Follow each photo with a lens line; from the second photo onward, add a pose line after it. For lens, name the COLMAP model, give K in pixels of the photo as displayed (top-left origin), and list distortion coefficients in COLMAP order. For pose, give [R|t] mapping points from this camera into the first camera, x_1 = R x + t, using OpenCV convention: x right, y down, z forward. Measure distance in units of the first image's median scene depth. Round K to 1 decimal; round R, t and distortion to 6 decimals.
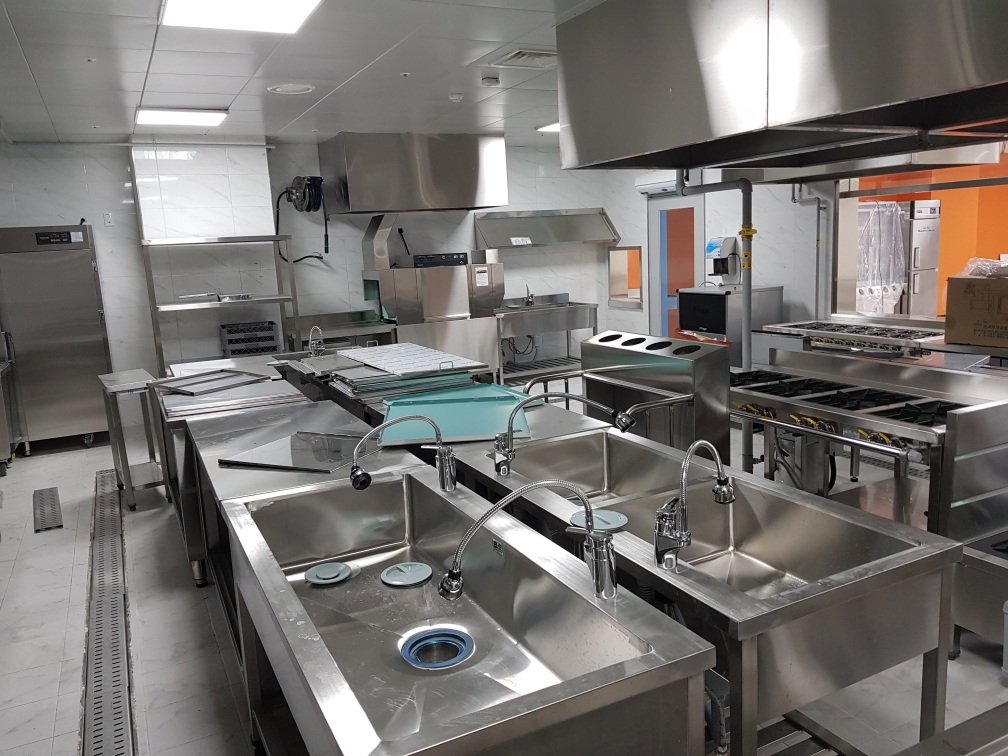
lens RADIAL K [[795.4, 0, 511.9], [0, 795.4, 387.0], [0, 0, 1]] dist [0.040758, -0.049375]
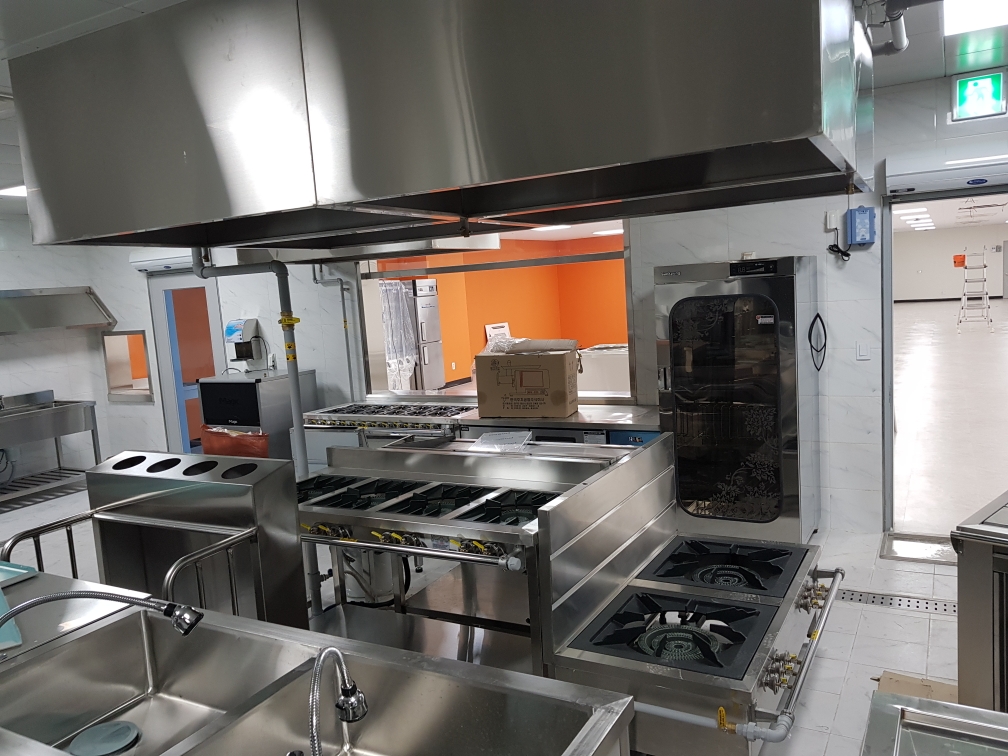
lens RADIAL K [[795.4, 0, 510.6], [0, 795.4, 375.3], [0, 0, 1]] dist [0.040758, -0.049375]
pose [[0.826557, -0.068899, 0.558620, 0.001731], [0.126832, 0.989753, -0.065592, -0.031825], [-0.548376, 0.125066, 0.826826, 0.102907]]
